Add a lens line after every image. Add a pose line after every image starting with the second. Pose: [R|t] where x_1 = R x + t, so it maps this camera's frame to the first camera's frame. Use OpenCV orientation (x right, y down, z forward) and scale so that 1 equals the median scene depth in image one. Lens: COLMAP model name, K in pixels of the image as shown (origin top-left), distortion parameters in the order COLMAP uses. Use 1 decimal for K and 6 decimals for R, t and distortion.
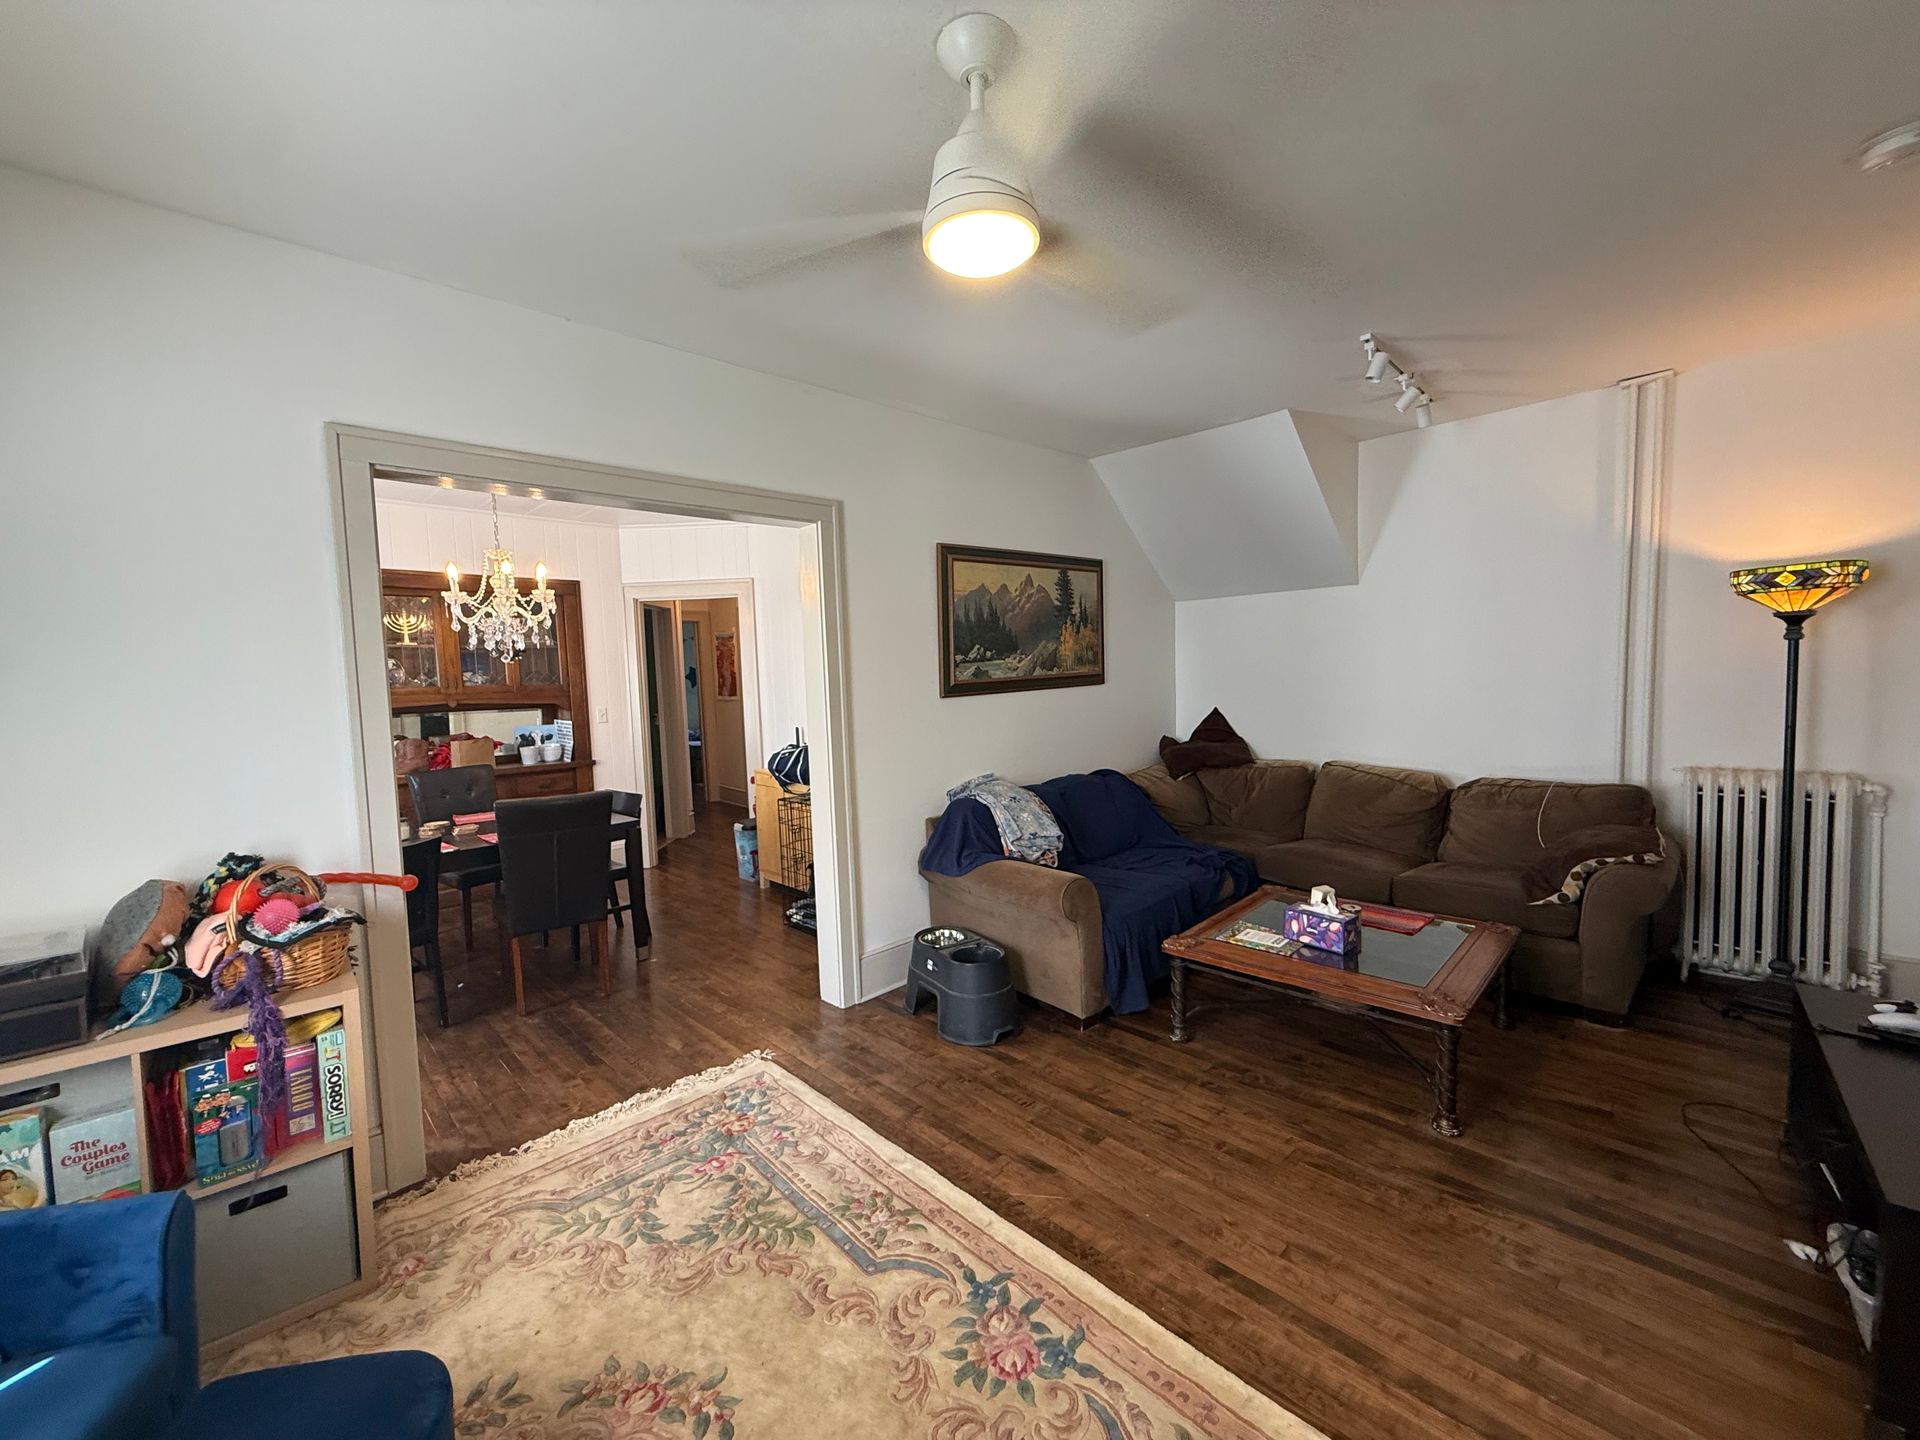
lens RADIAL K [[768.4, 0, 949.3], [0, 768.4, 723.2], [0, 0, 1]] dist [-0.002842, 0.000632]
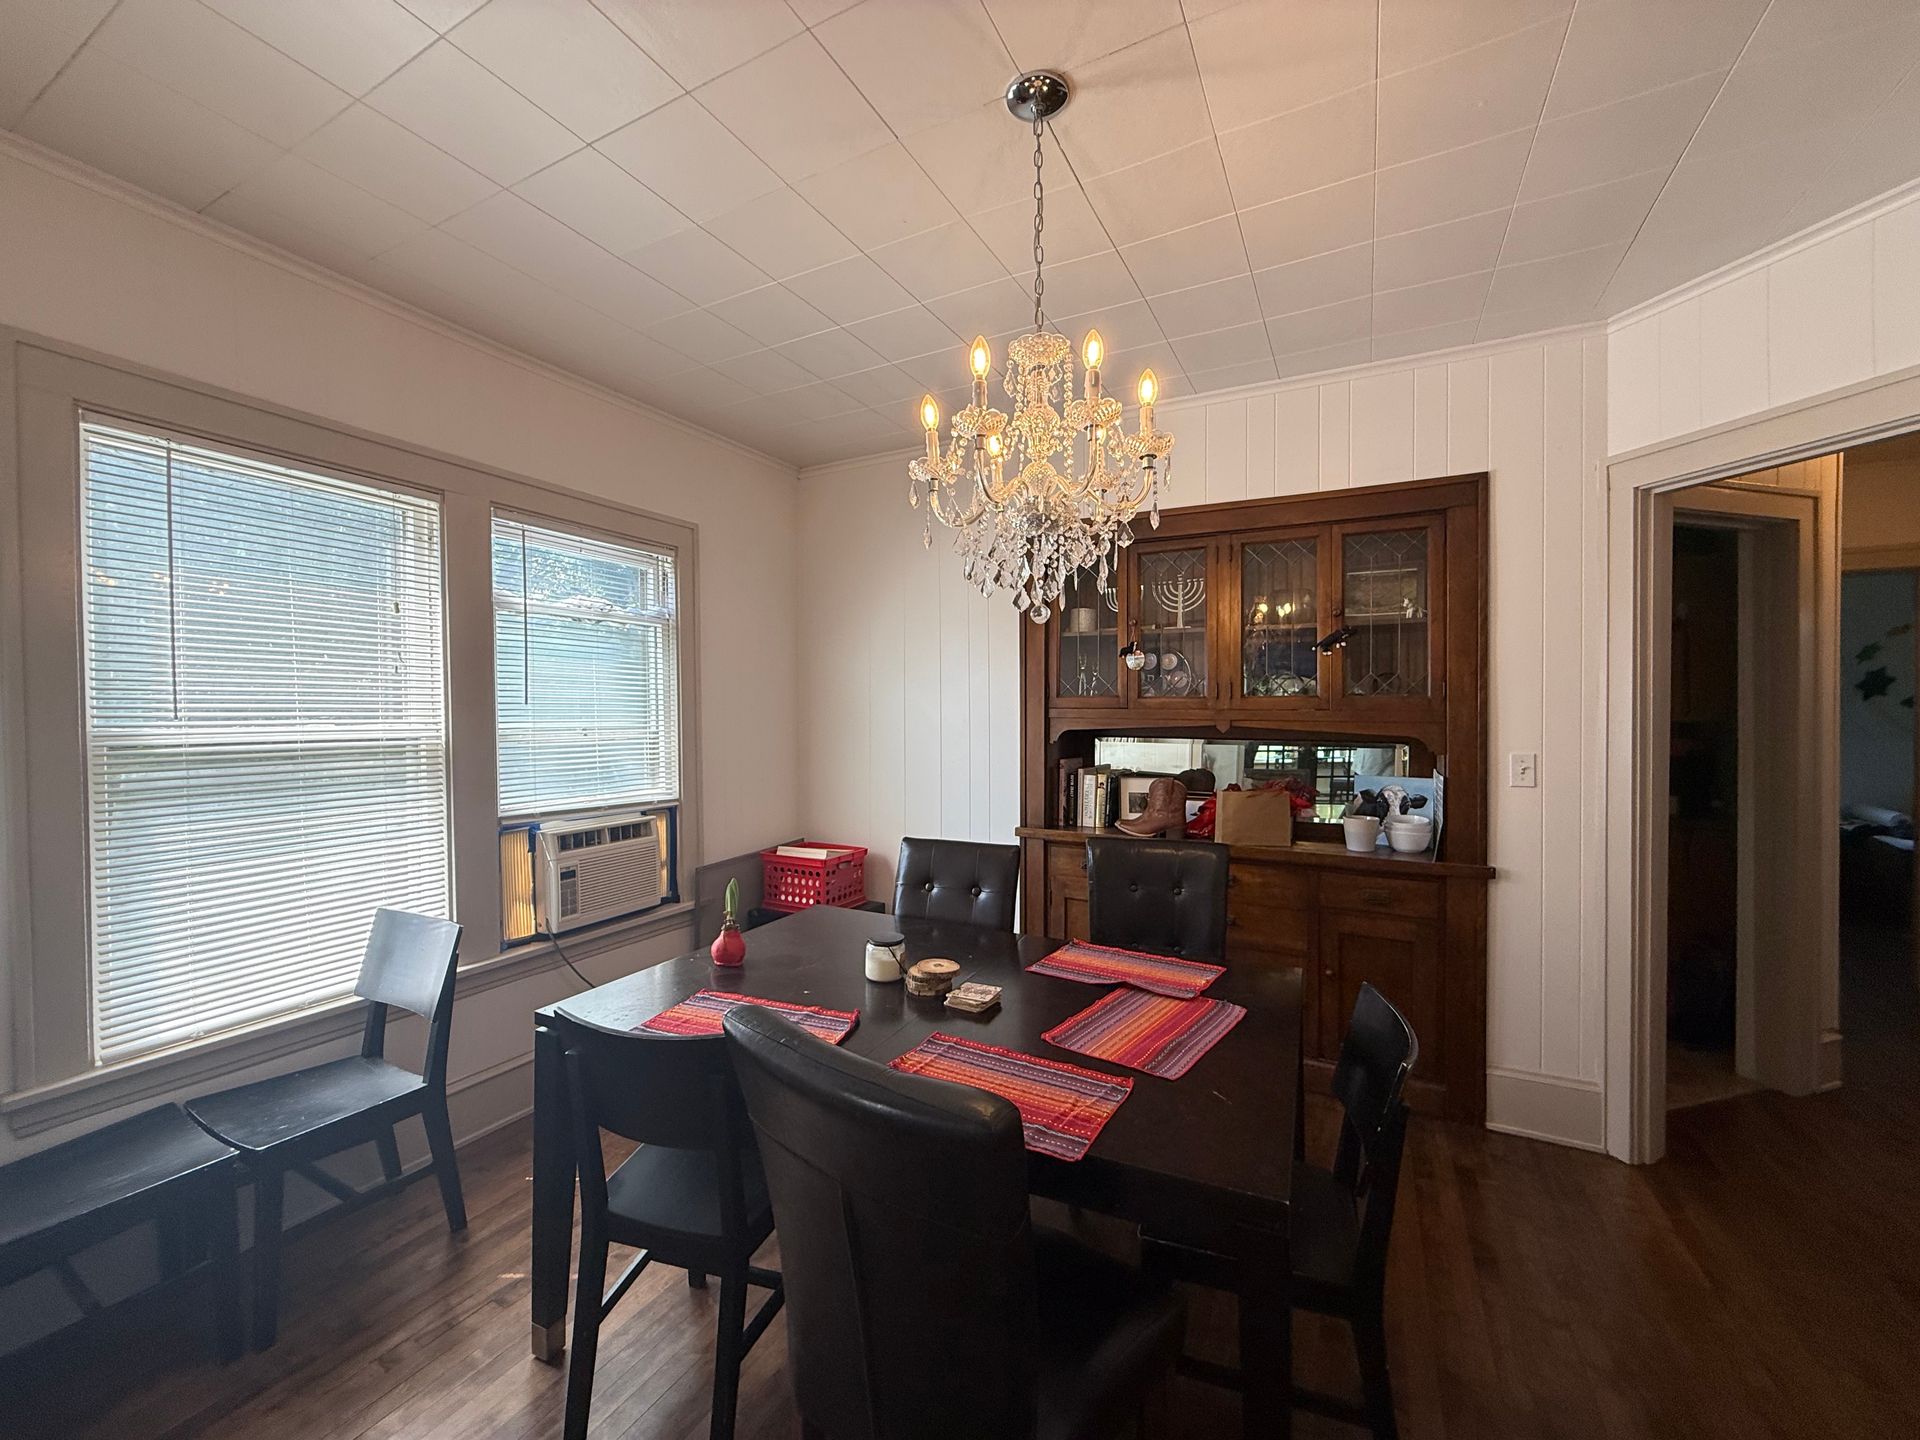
lens RADIAL K [[768.4, 0, 955.0], [0, 768.4, 723.1], [0, 0, 1]] dist [-0.002842, 0.000632]
pose [[0.314442, 0.042033, -0.948346, -0.264536], [-0.077210, 0.996842, 0.018582, -0.038226], [0.946132, 0.067379, 0.316694, 1.042935]]
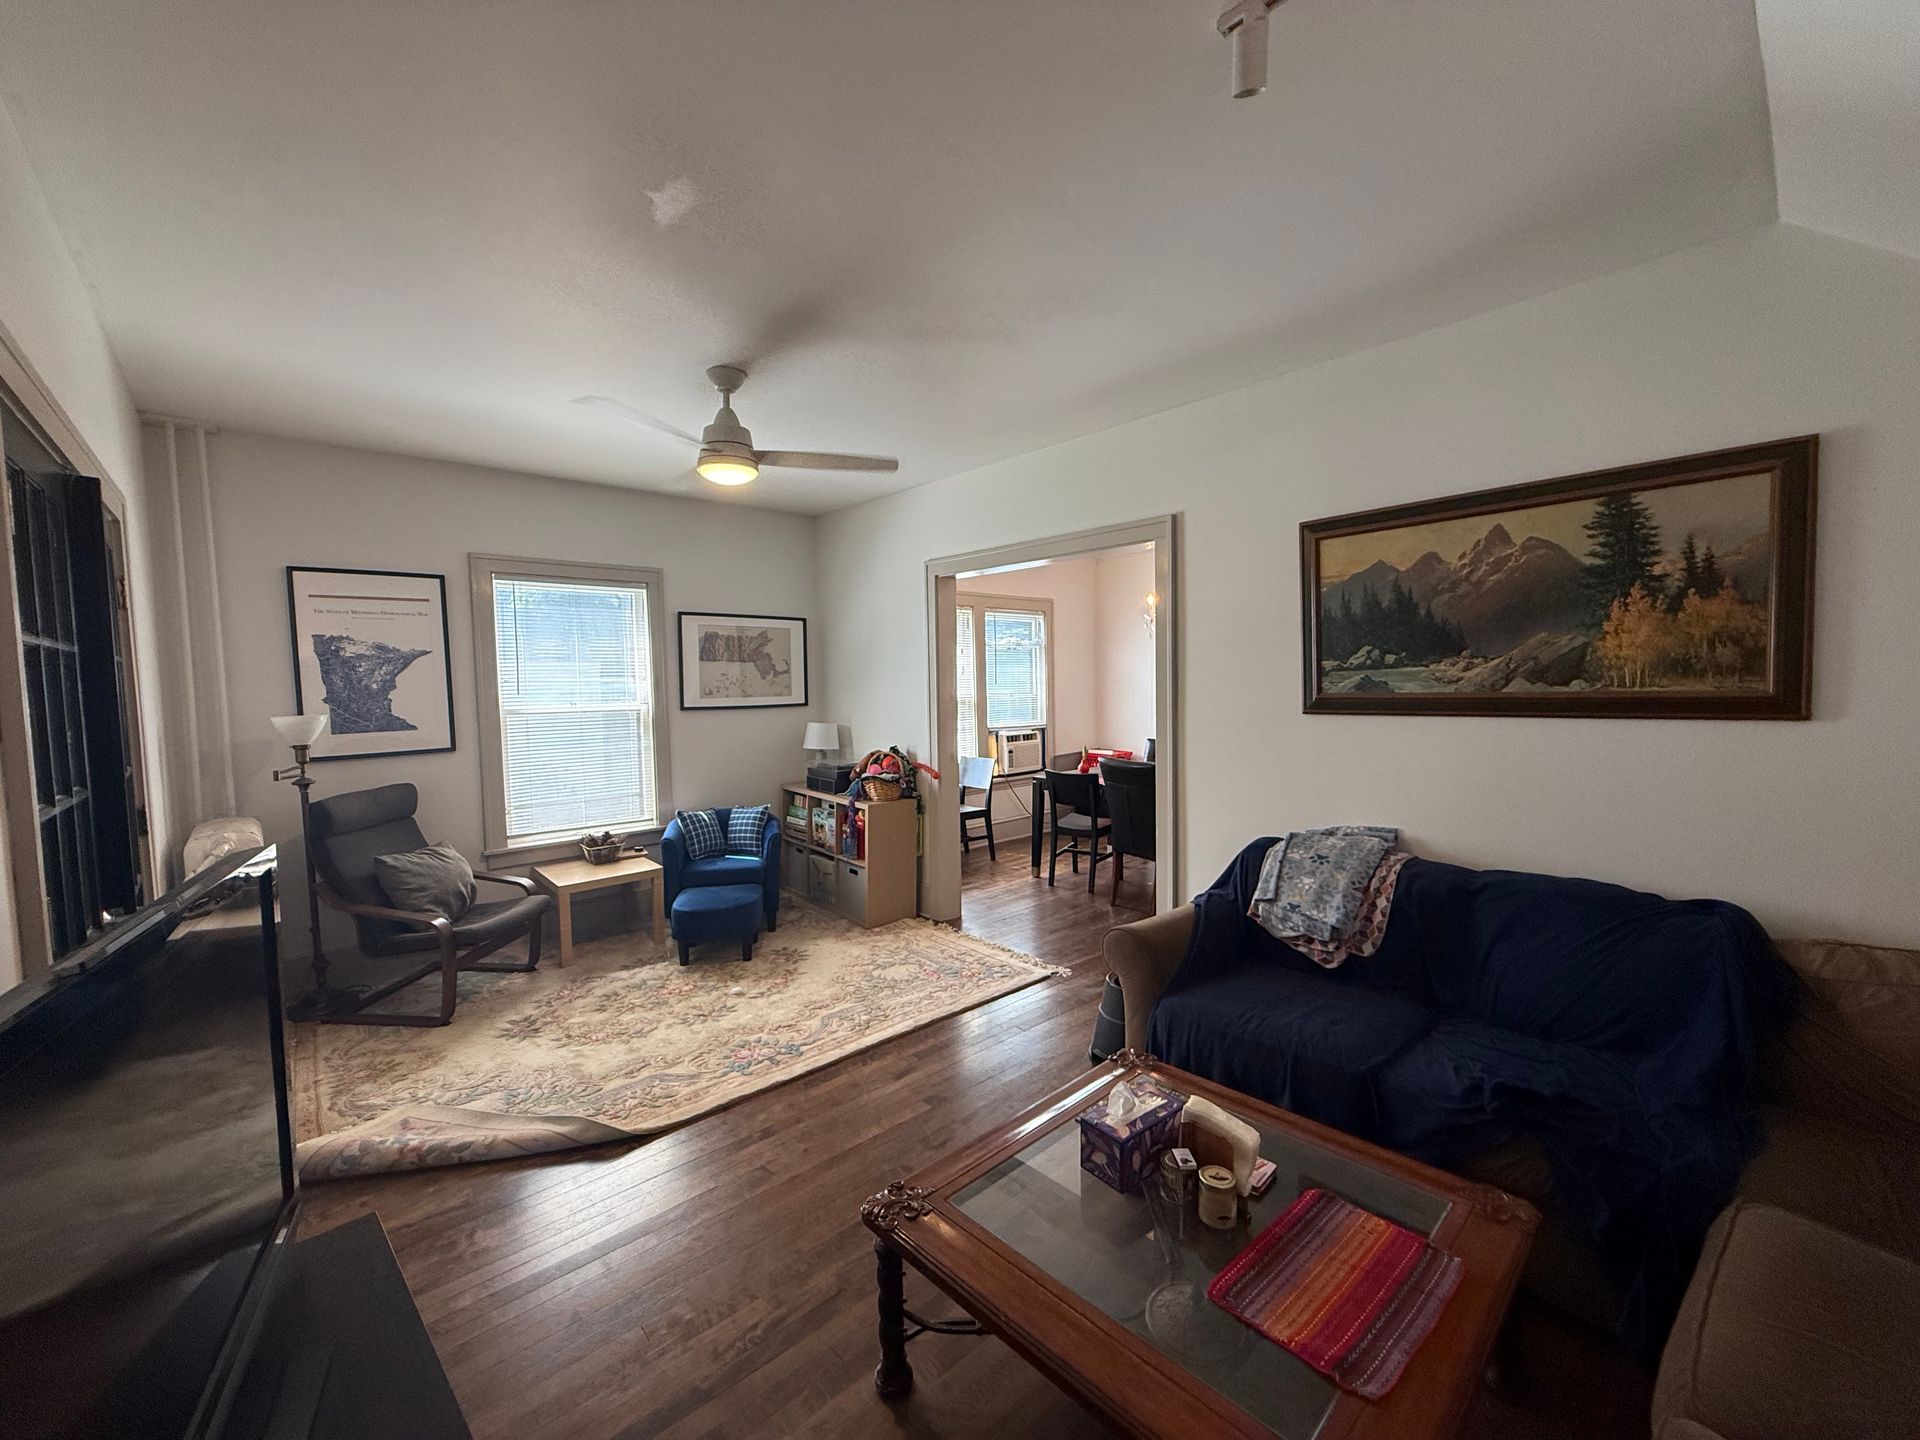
lens RADIAL K [[768.4, 0, 953.8], [0, 768.4, 715.1], [0, 0, 1]] dist [-0.002842, 0.000632]
pose [[-0.033436, 0.081523, -0.996110, 0.990524], [-0.056697, 0.994908, 0.083328, -0.095498], [0.997831, 0.059263, -0.028644, 0.803518]]
